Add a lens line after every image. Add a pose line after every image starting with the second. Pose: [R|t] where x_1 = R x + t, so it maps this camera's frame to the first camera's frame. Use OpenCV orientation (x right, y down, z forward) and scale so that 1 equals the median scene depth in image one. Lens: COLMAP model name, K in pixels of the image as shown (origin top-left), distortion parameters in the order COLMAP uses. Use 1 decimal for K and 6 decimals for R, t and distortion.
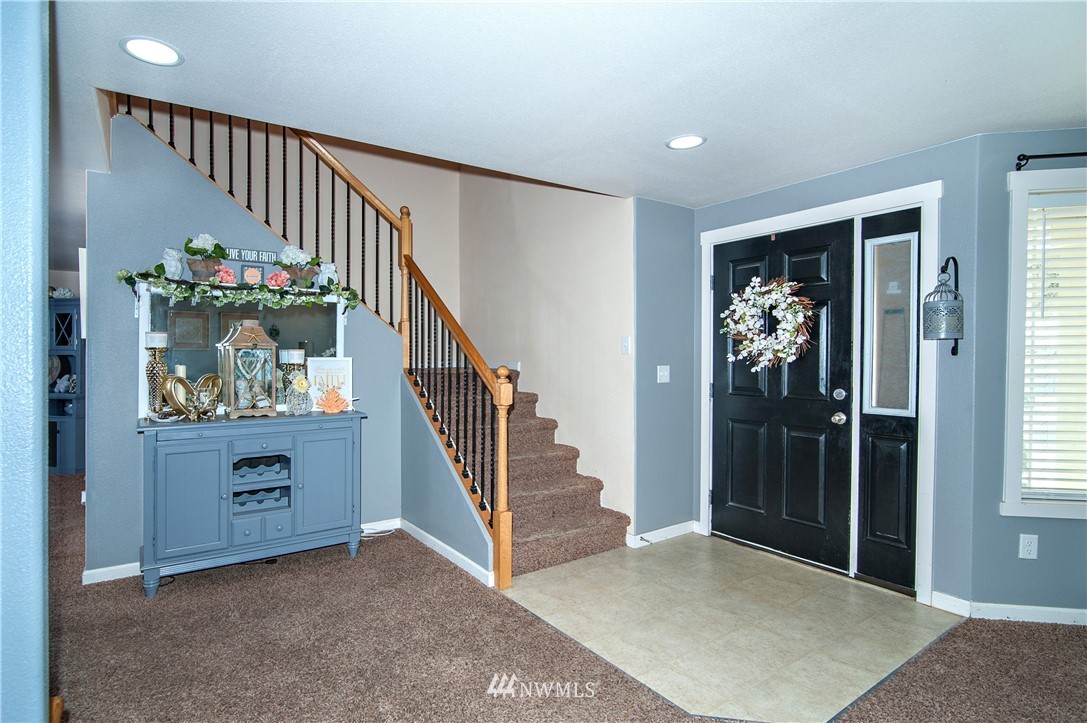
lens RADIAL K [[538.3, 0, 540.9], [0, 538.3, 364.4], [0, 0, 1]] dist [-0.017432, 0.001203]
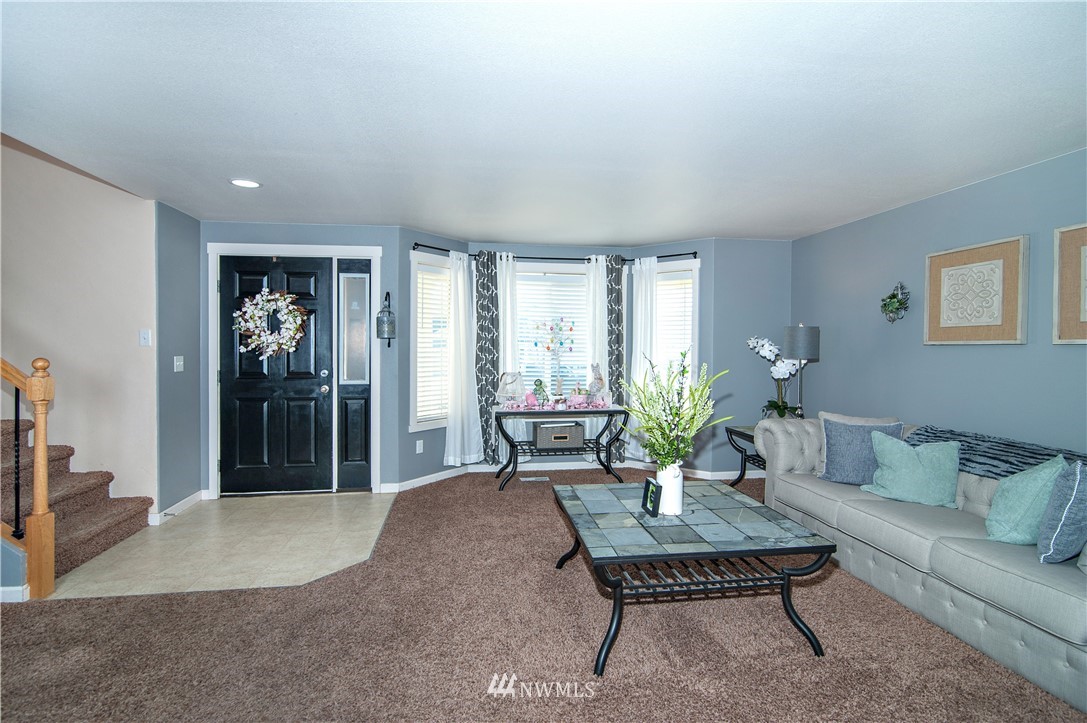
lens RADIAL K [[498.8, 0, 543.2], [0, 498.8, 364.8], [0, 0, 1]] dist [-0.017784, 0.000253]
pose [[0.414928, -0.029976, 0.909360, -0.427879], [0.013174, 0.999550, 0.026938, 0.002564], [-0.909759, 0.000803, 0.415136, -0.127660]]
